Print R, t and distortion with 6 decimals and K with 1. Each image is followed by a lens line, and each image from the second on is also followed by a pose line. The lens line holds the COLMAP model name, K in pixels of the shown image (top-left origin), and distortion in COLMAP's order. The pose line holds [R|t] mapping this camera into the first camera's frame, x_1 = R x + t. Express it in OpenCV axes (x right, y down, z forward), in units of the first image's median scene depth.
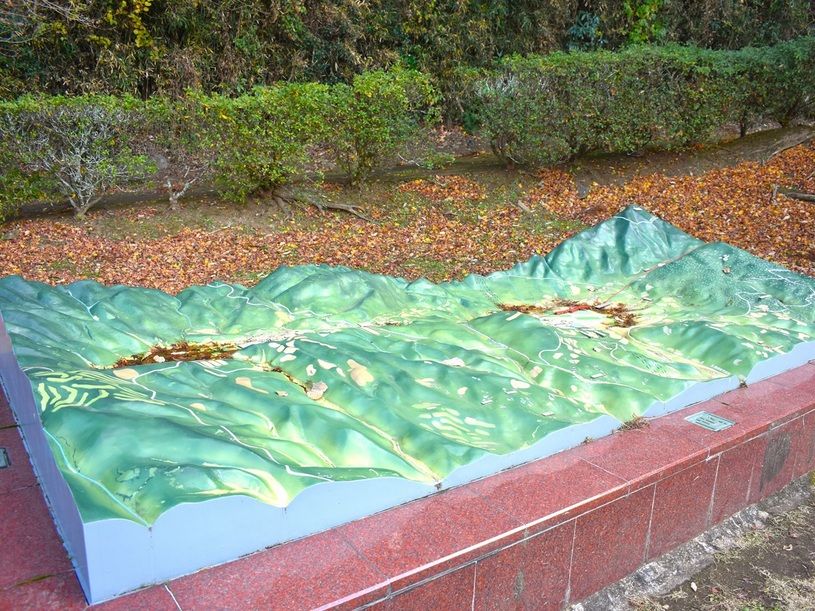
lens RADIAL K [[753.8, 0, 407.5], [0, 753.8, 305.5], [0, 0, 1]] dist [-0.113573, 0.019706]
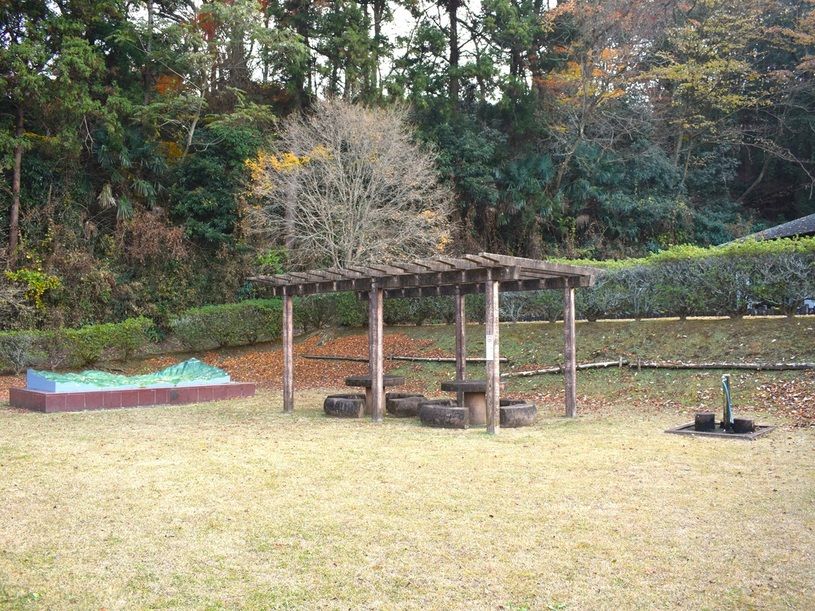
lens RADIAL K [[753.8, 0, 407.5], [0, 753.8, 305.5], [0, 0, 1]] dist [-0.113573, 0.019706]
pose [[0.983185, -0.037967, 0.178619, 0.386691], [0.083544, 0.963300, -0.255095, 0.343366], [-0.162379, 0.265729, 0.950274, -1.448817]]
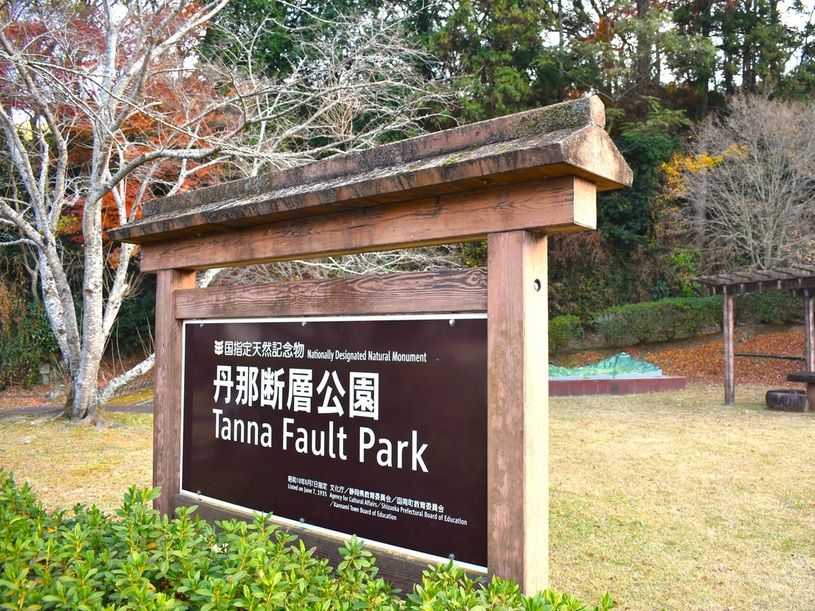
lens RADIAL K [[753.8, 0, 407.5], [0, 753.8, 305.5], [0, 0, 1]] dist [-0.113573, 0.019706]
pose [[0.953816, -0.044943, -0.297009, 0.219928], [-0.036788, 0.963825, -0.263985, 0.382884], [0.298129, 0.262719, 0.917659, -1.625479]]
